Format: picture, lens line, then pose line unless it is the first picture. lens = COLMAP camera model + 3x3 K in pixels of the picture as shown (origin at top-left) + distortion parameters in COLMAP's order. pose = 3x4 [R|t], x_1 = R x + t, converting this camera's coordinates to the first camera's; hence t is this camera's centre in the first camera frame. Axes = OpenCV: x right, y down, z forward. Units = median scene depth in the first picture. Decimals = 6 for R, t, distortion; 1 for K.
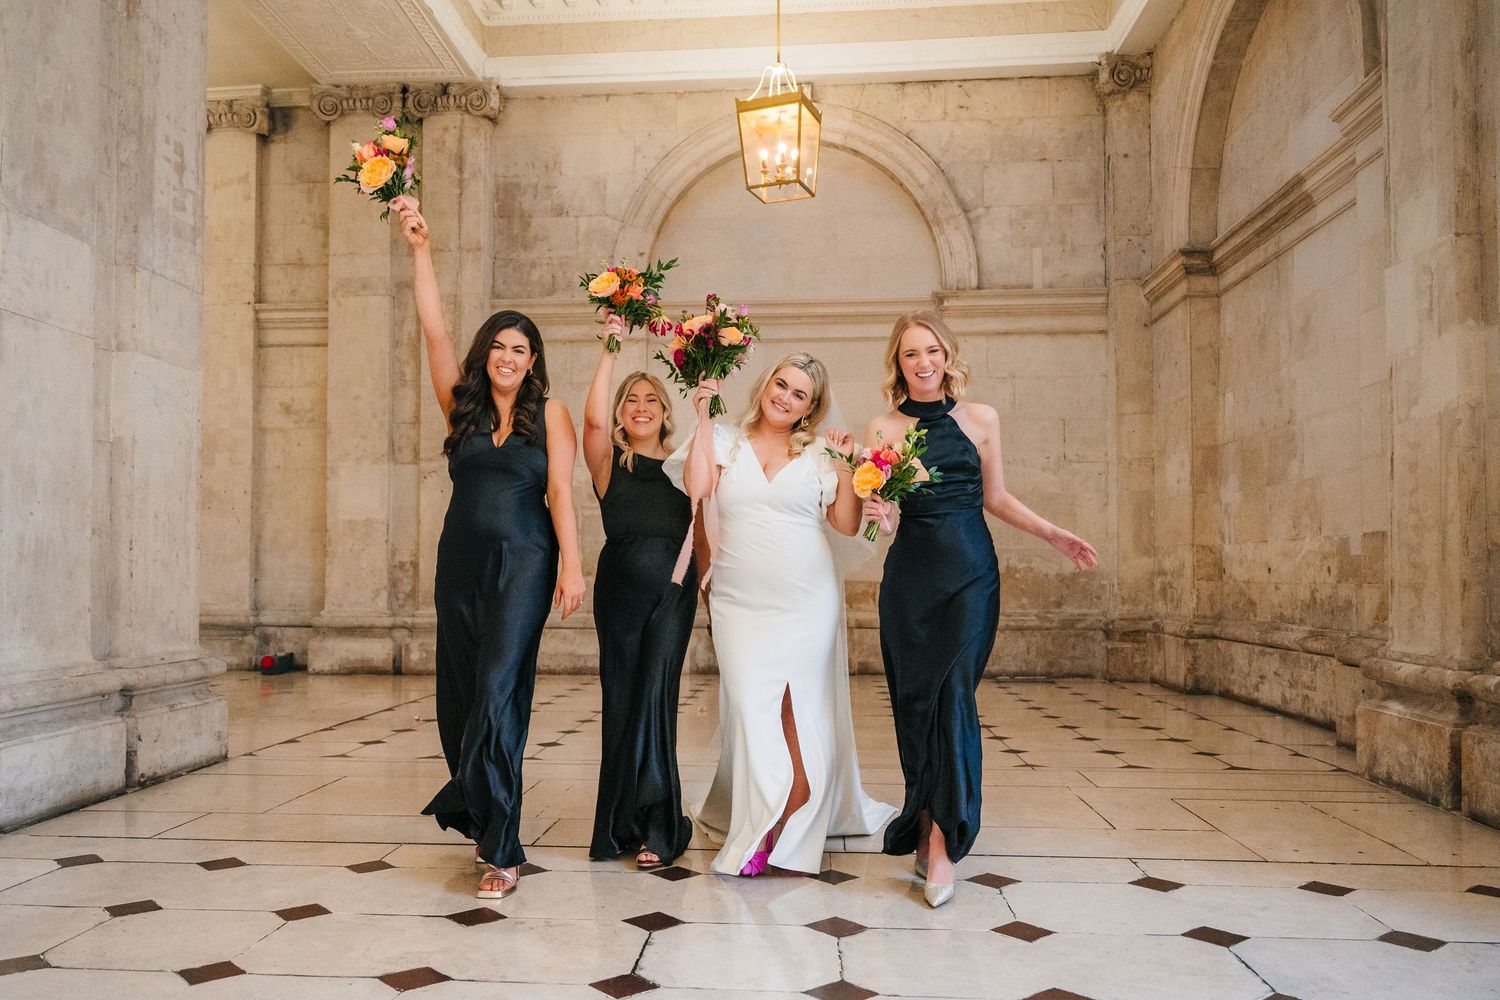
lens RADIAL K [[1029.6, 0, 735.0], [0, 1029.6, 480.2], [0, 0, 1]] dist [0.003446, -0.010052]
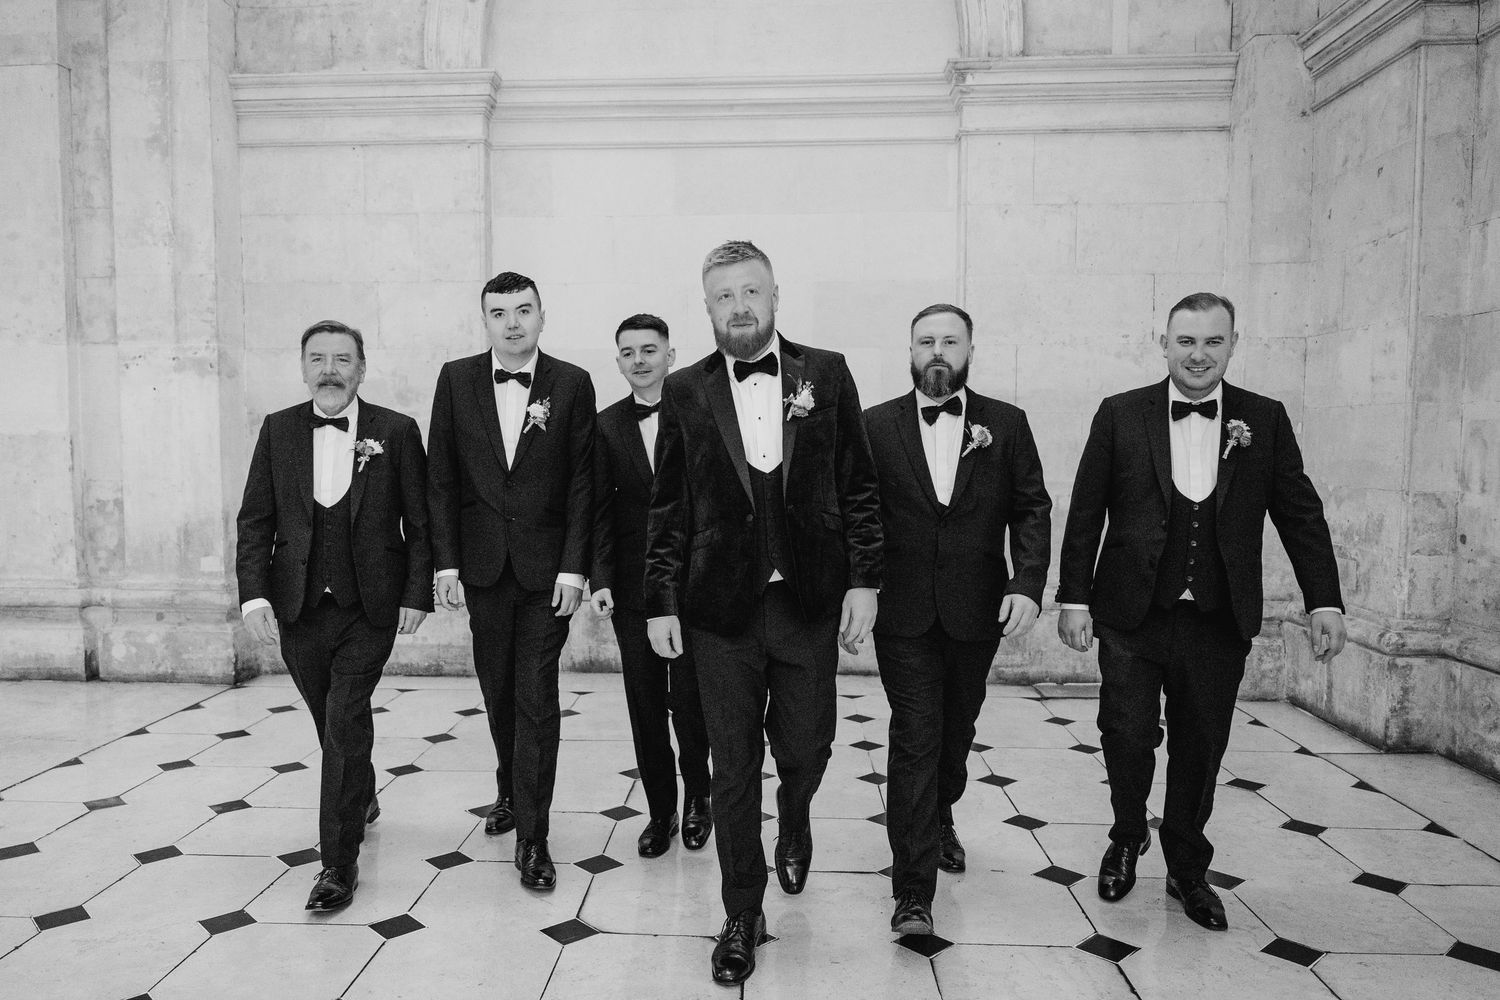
lens RADIAL K [[1029.6, 0, 735.0], [0, 1029.6, 480.2], [0, 0, 1]] dist [0.003446, -0.010052]
pose [[0.999185, -0.003945, 0.040183, 0.040867], [-0.000975, 0.992566, 0.121704, -0.010580], [-0.040364, -0.121644, 0.991753, 0.373167]]
